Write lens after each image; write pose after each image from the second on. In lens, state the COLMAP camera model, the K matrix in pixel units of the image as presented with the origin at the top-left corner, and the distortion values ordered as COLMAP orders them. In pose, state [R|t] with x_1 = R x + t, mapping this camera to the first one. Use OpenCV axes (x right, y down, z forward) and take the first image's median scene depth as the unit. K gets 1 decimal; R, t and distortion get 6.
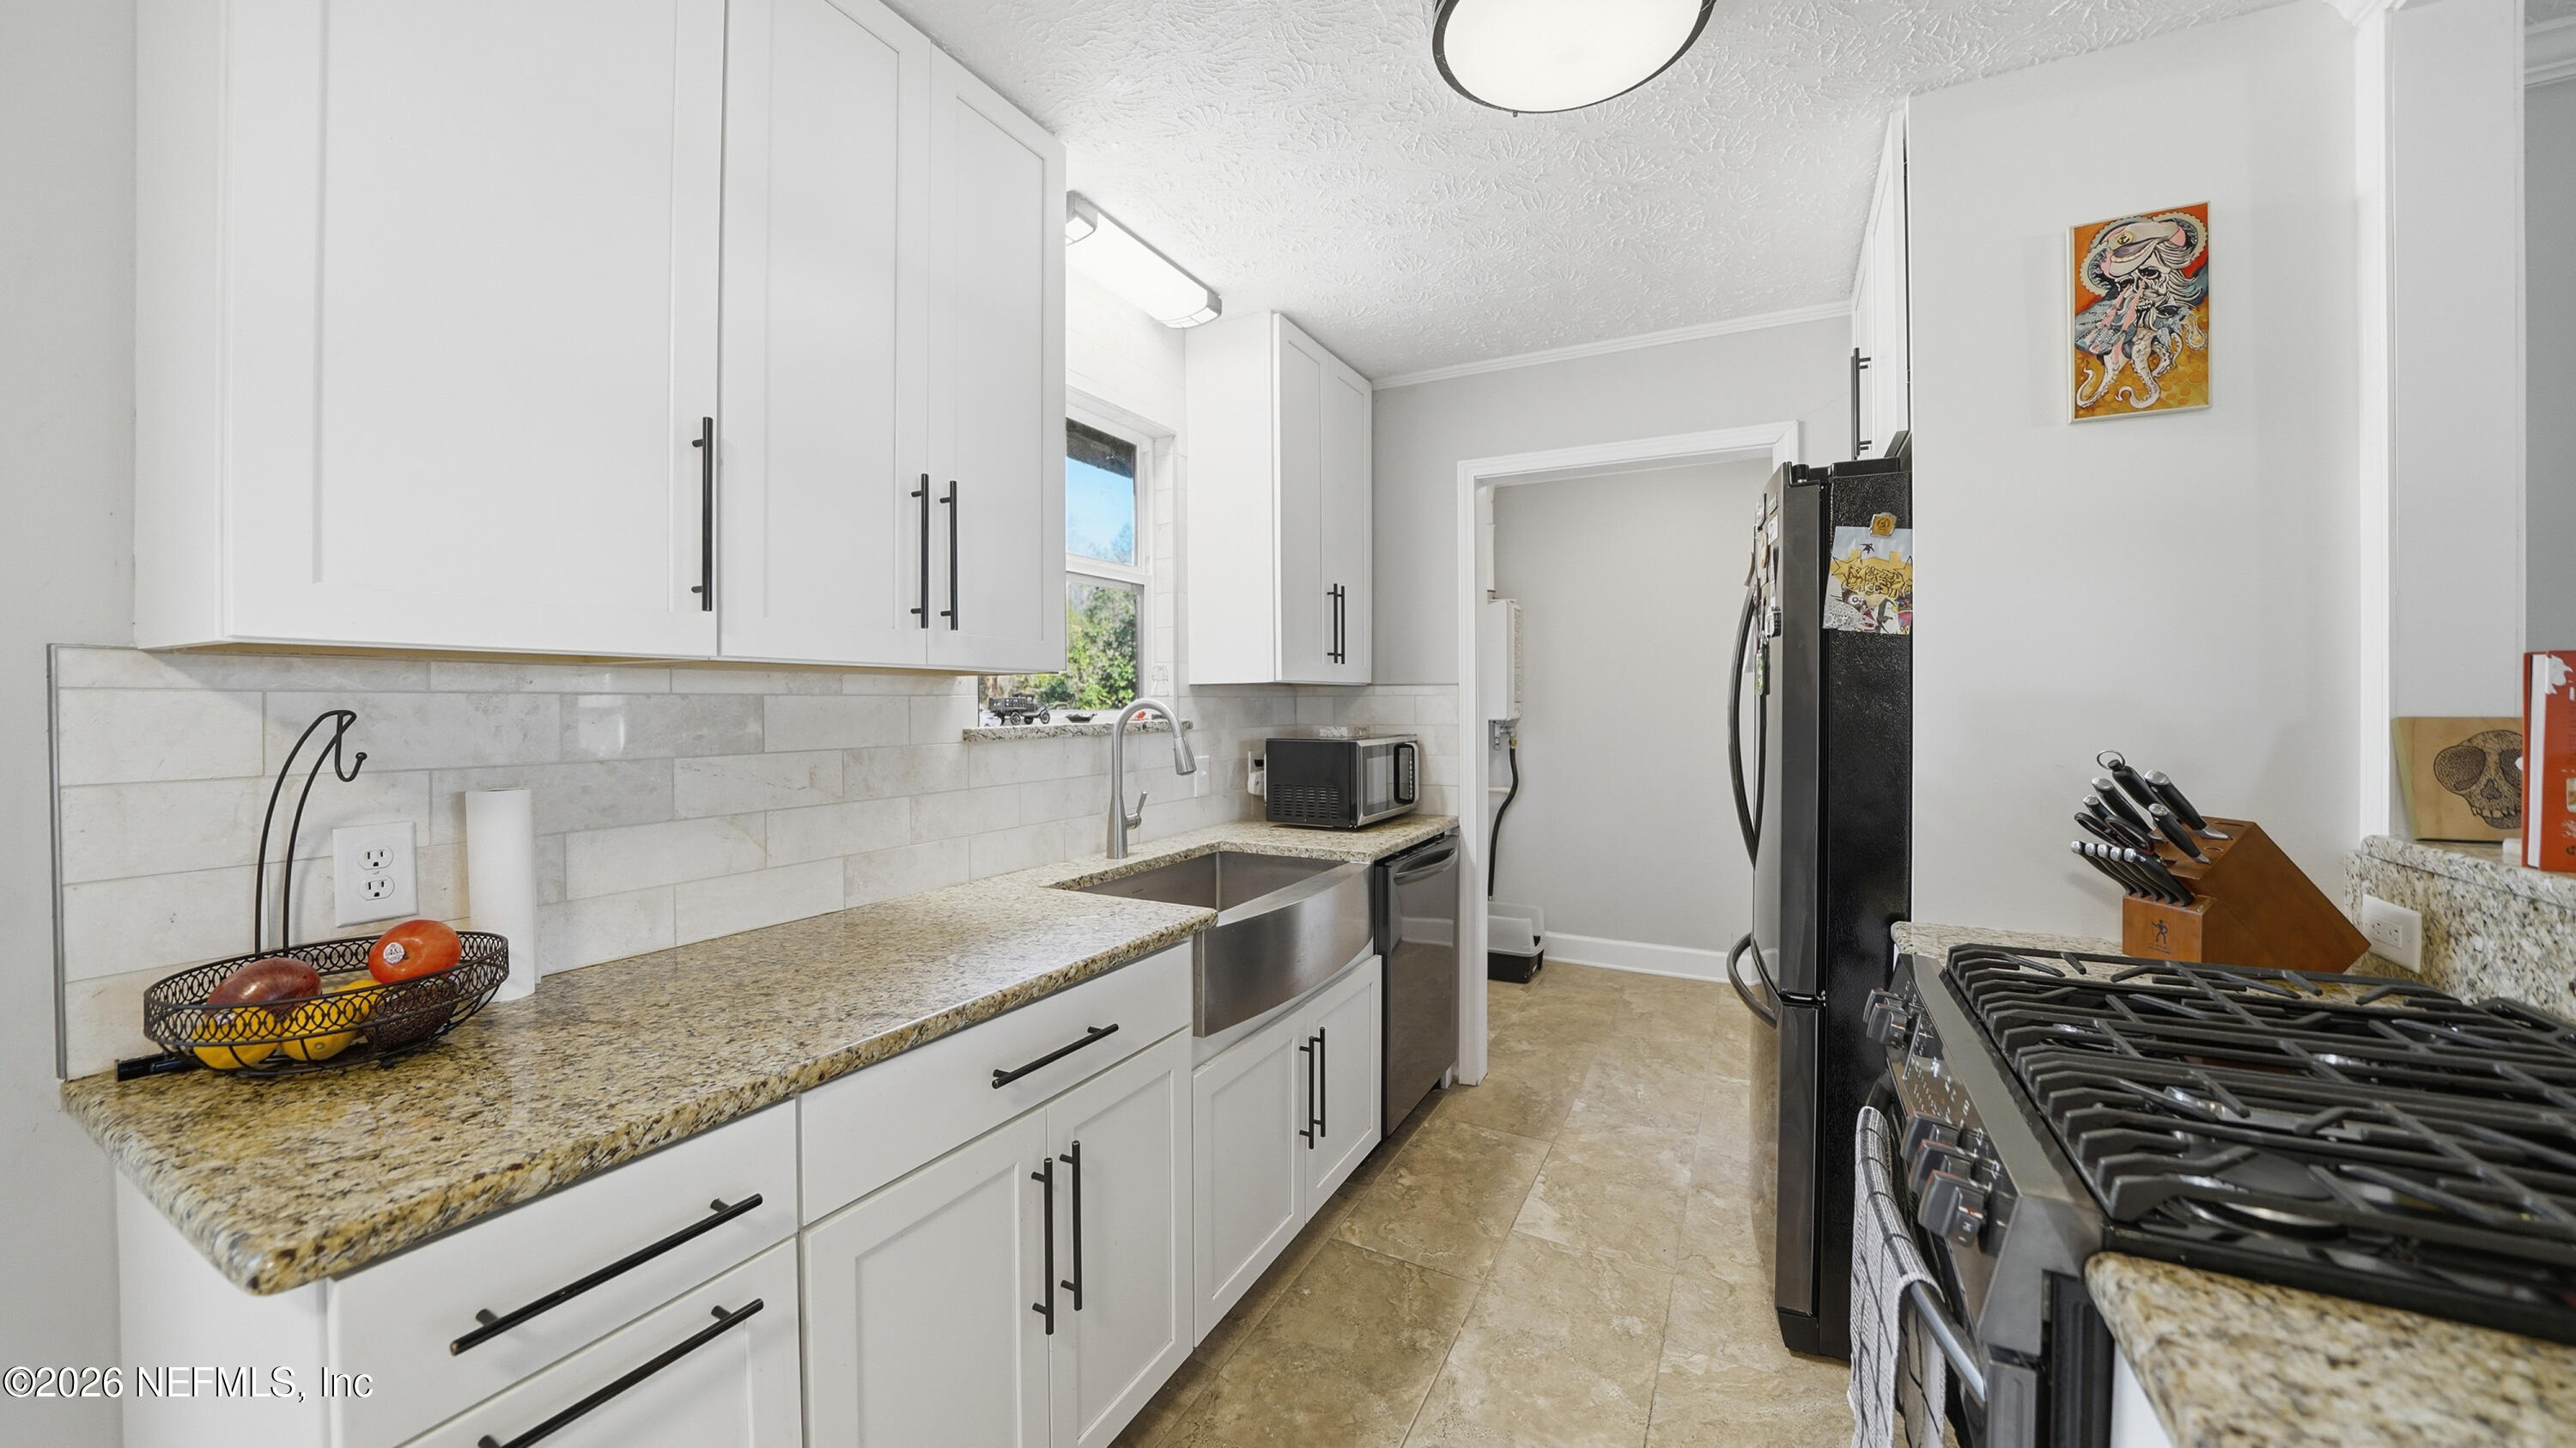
lens RADIAL K [[911.1, 0, 1268.8], [0, 911.1, 707.7], [0, 0, 1]] dist [-0.021767, 0.000173]
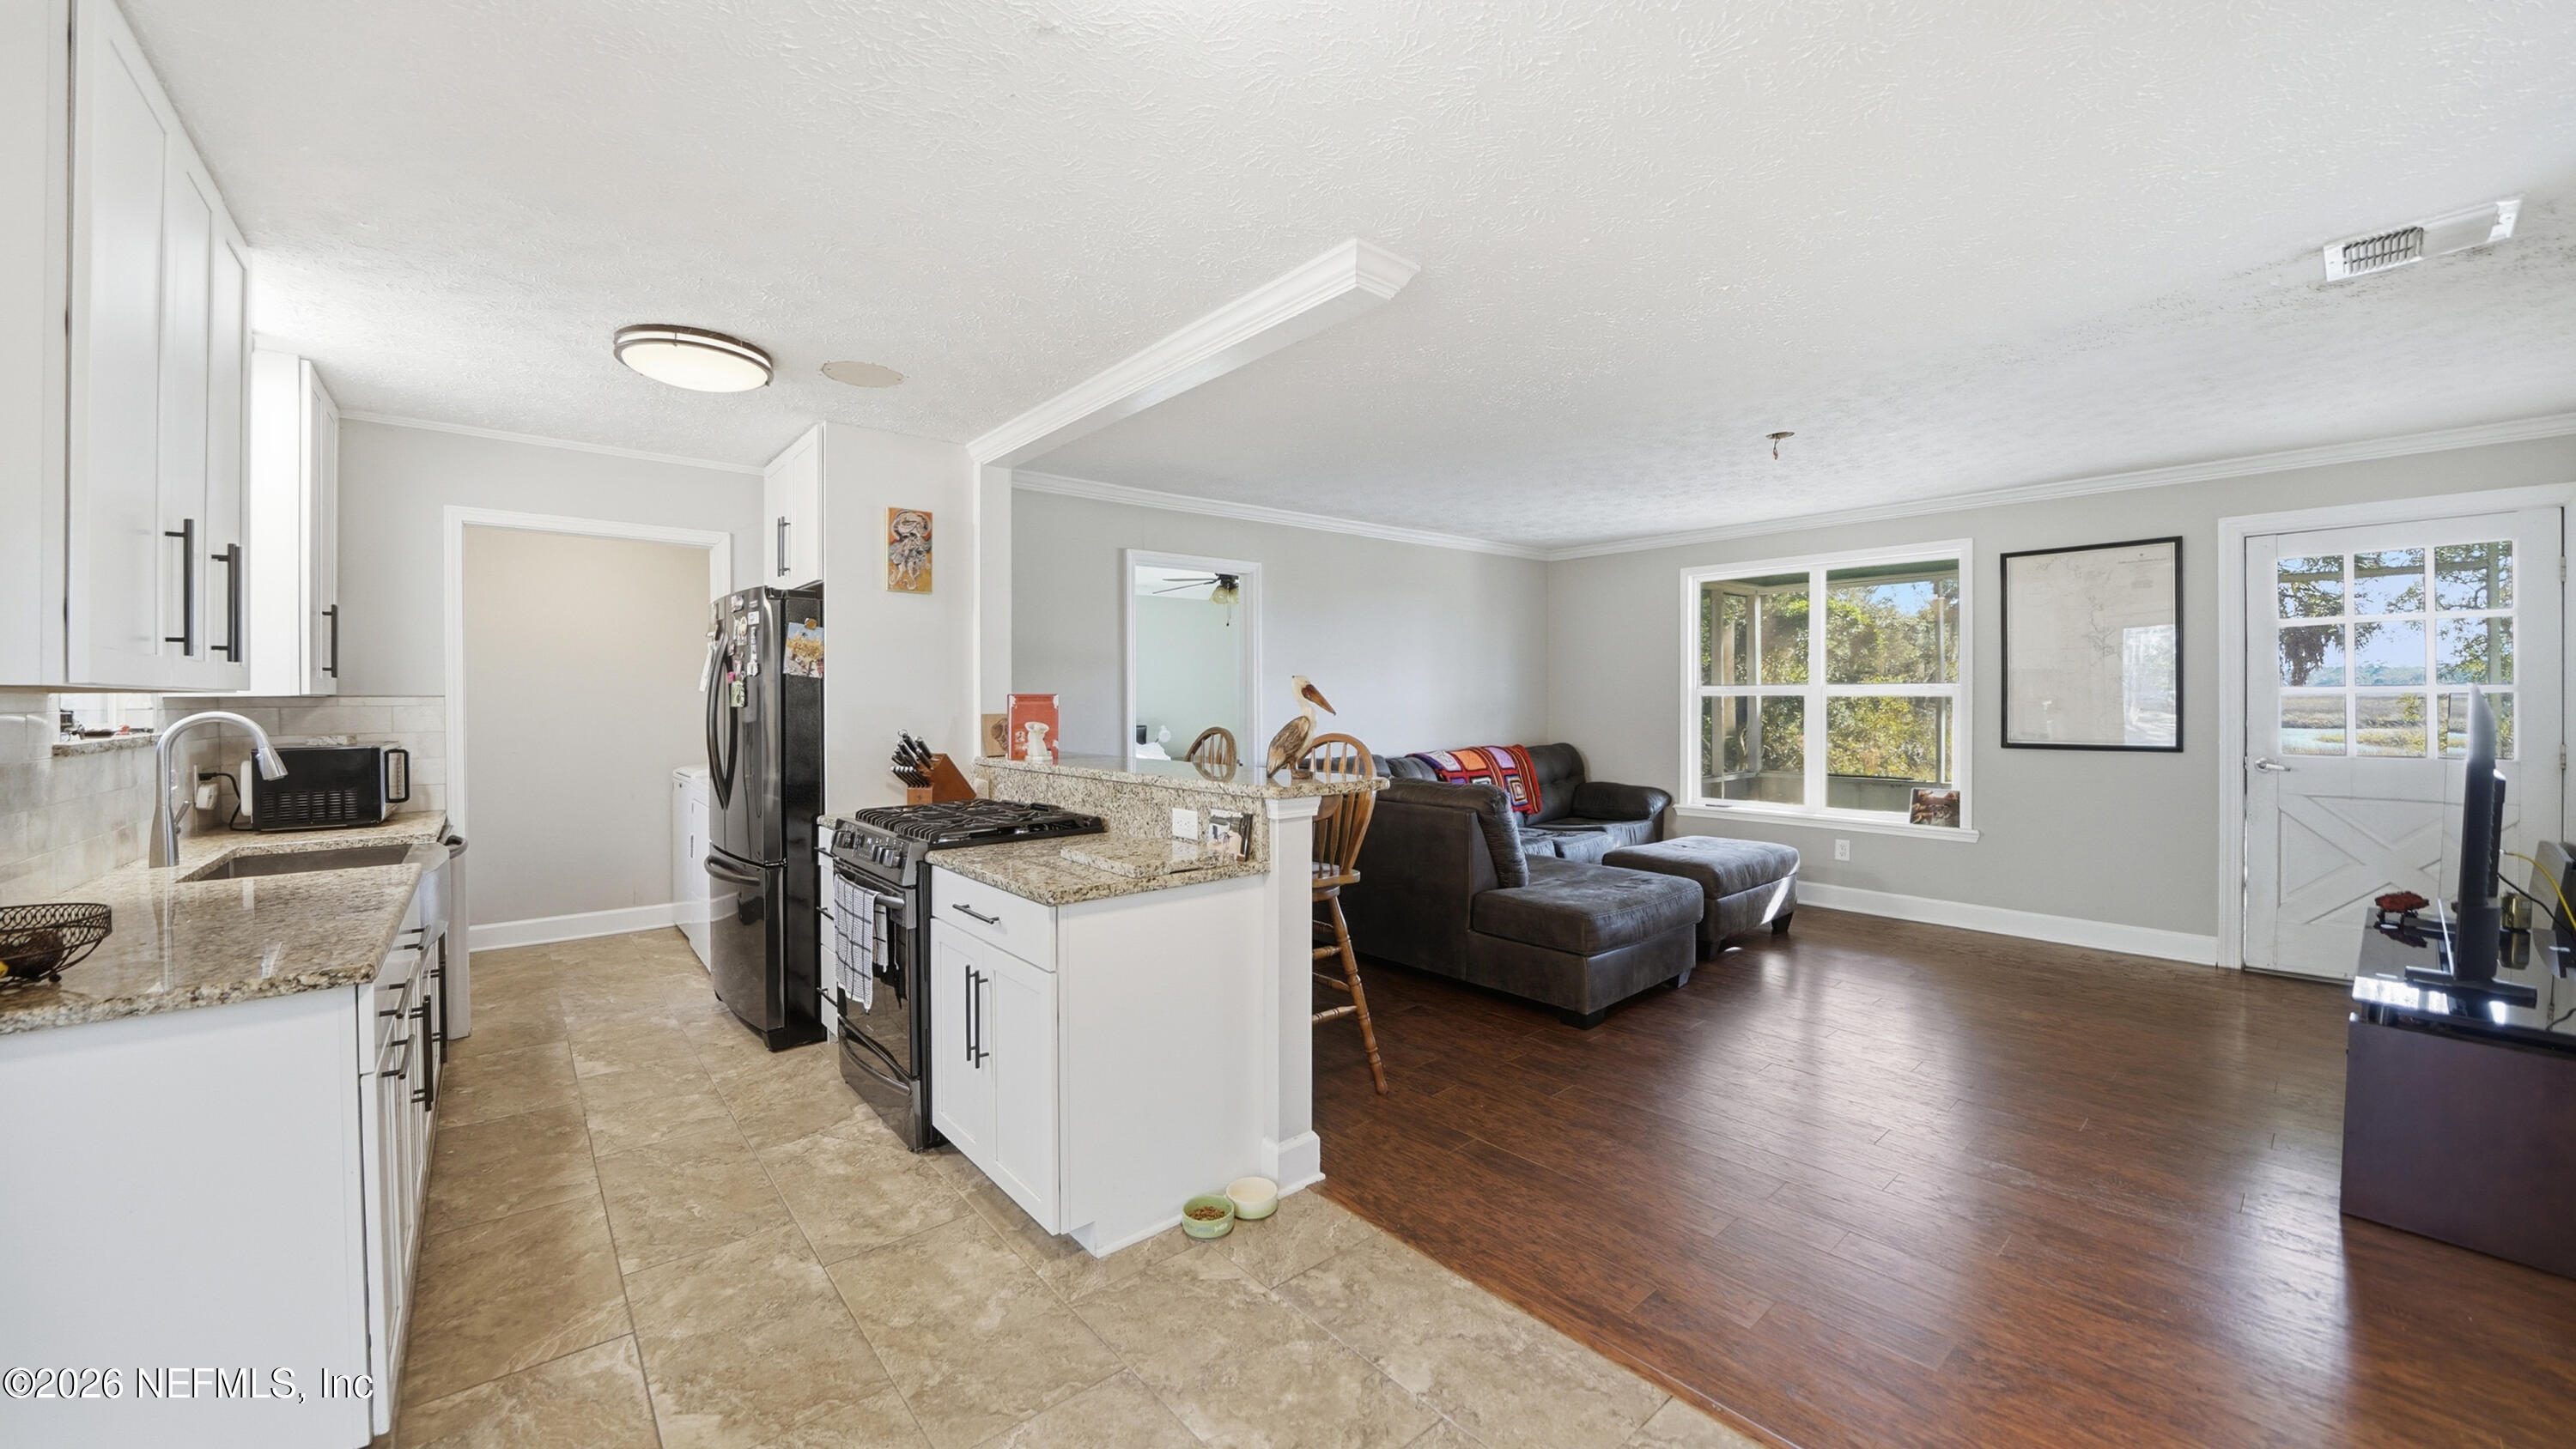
lens RADIAL K [[981.6, 0, 1292.2], [0, 981.6, 696.1], [0, 0, 1]] dist [-0.022228, -0.000233]
pose [[0.360821, 0.003723, 0.932628, -0.968115], [0.009062, 0.999931, -0.007497, -0.012551], [-0.932591, 0.011157, 0.360762, -0.798102]]
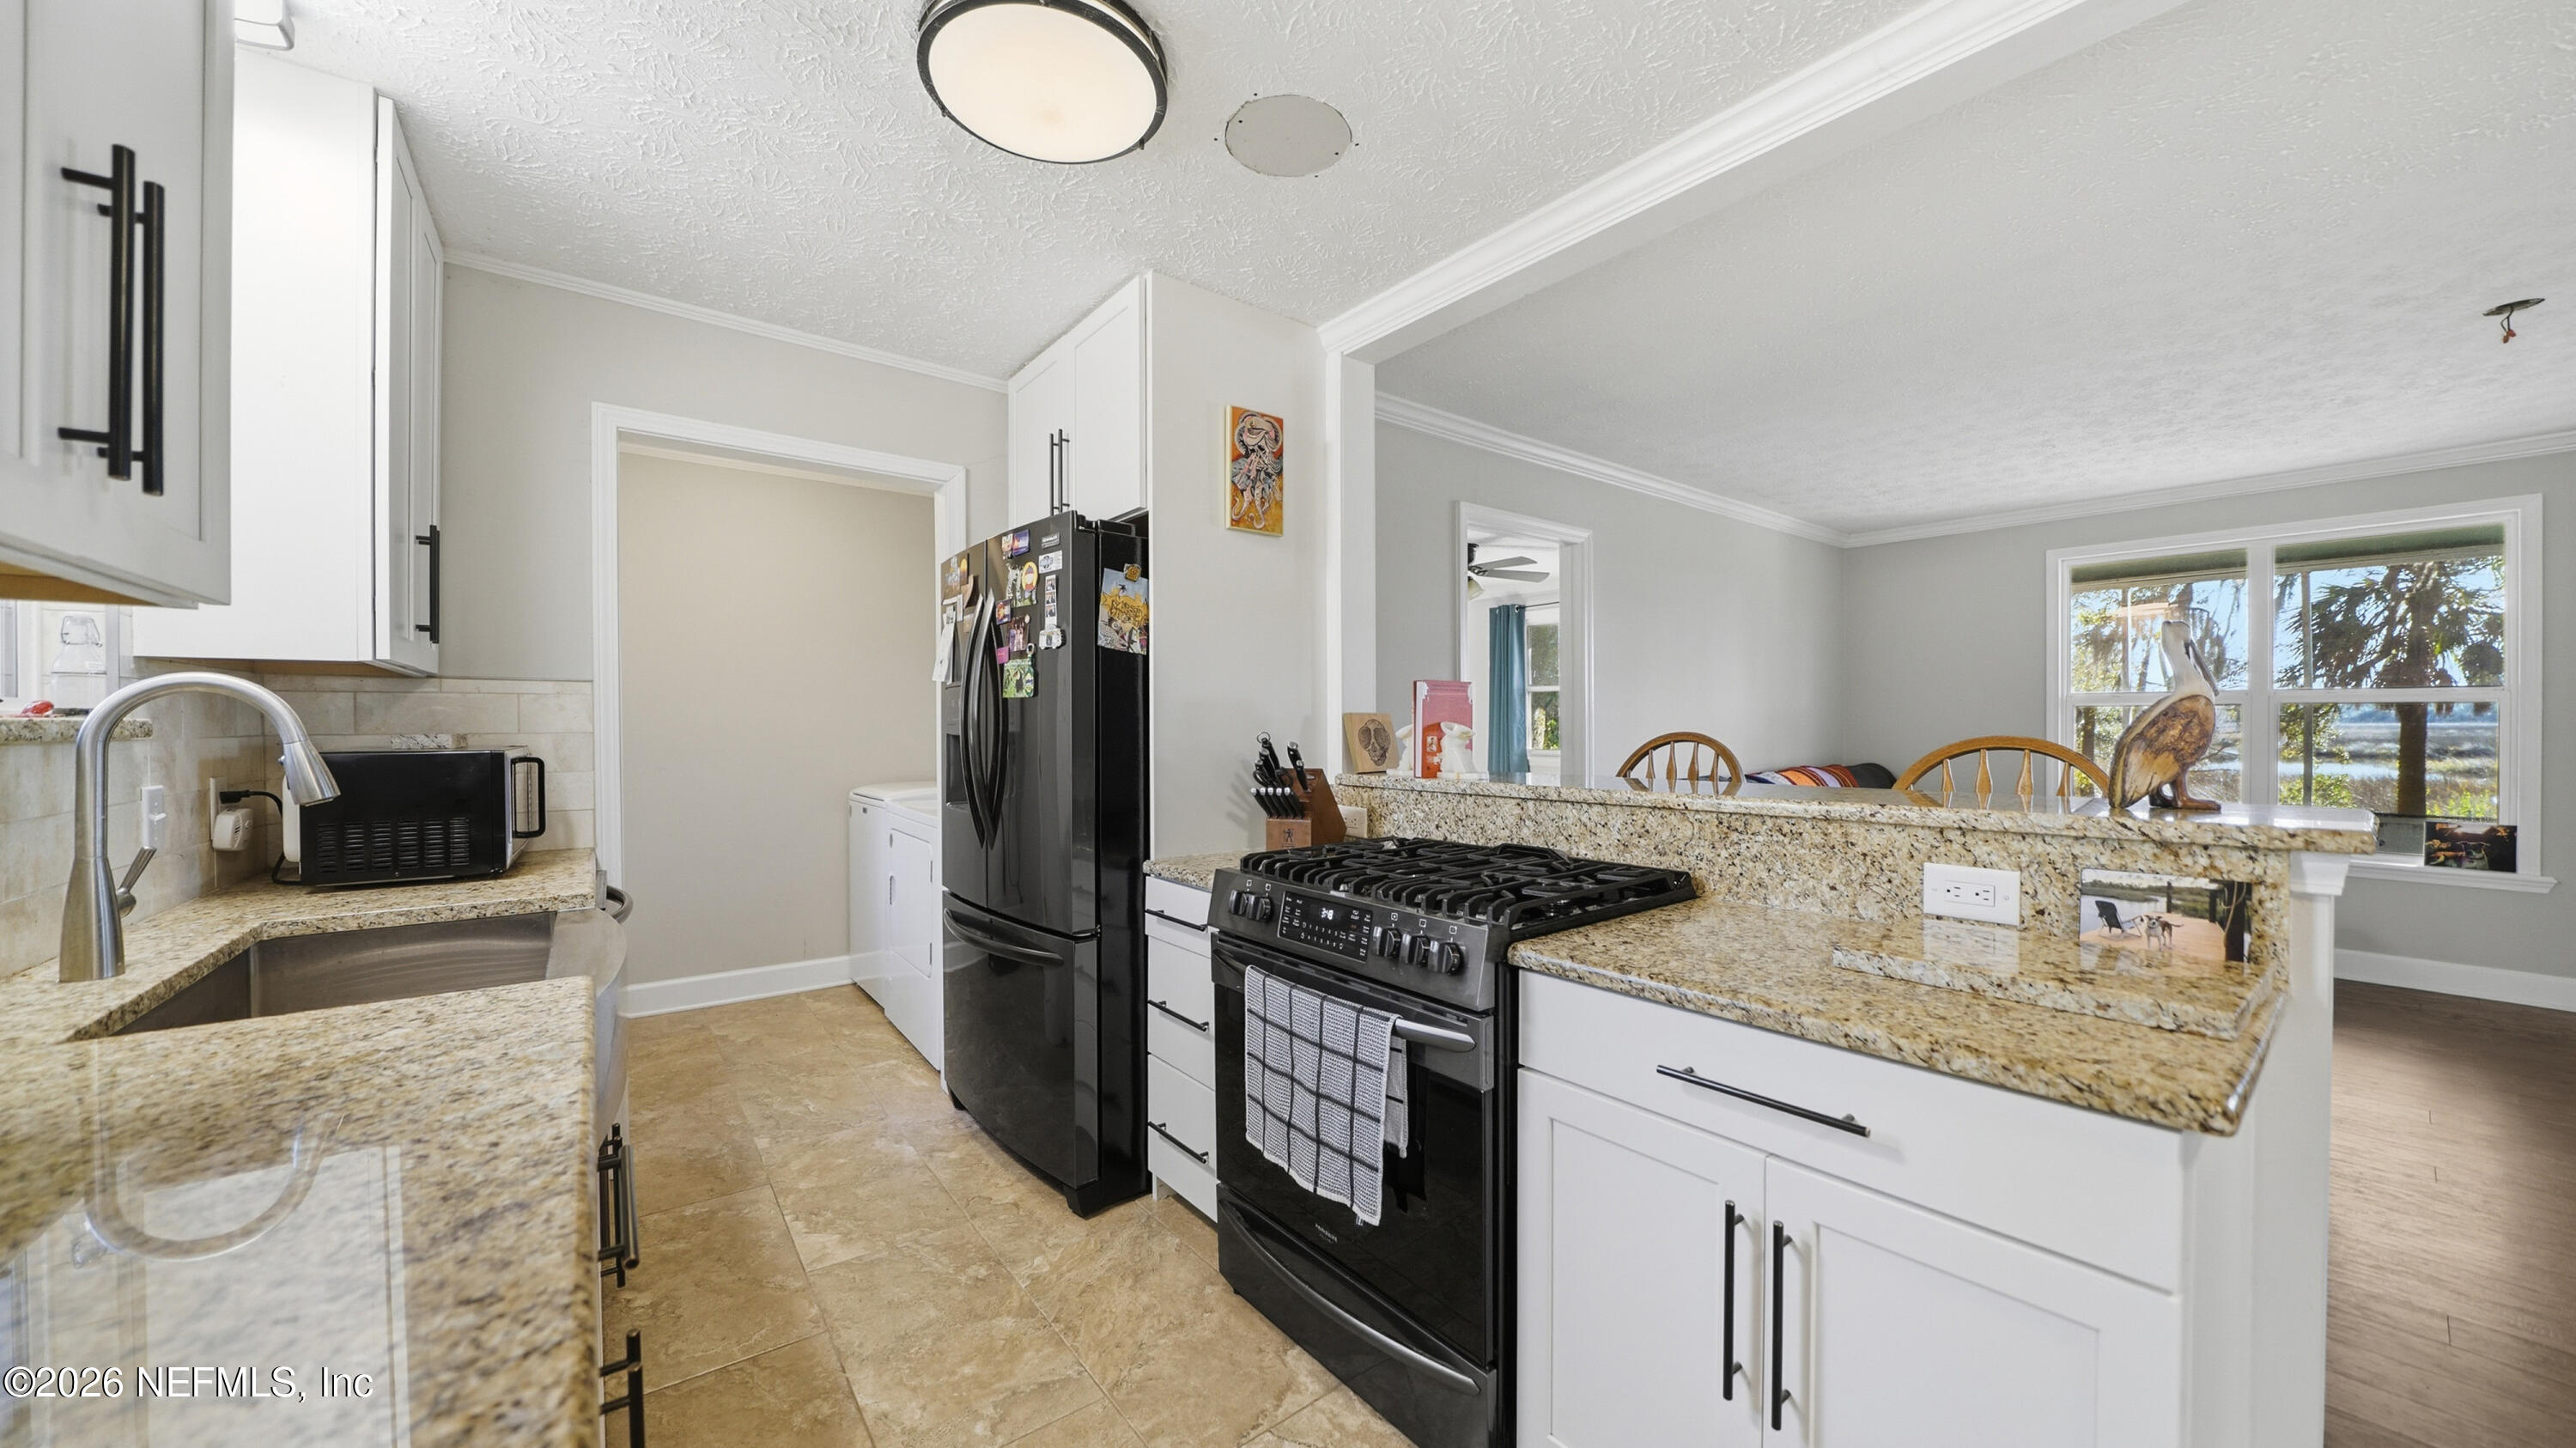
lens RADIAL K [[911.4, 0, 1275.3], [0, 911.4, 729.5], [0, 0, 1]] dist [-0.021544, 0.000291]
pose [[0.398514, 0.000729, 0.917162, -0.485485], [0.005850, 0.999977, -0.003336, 0.039567], [-0.917143, 0.006695, 0.398501, 0.246582]]
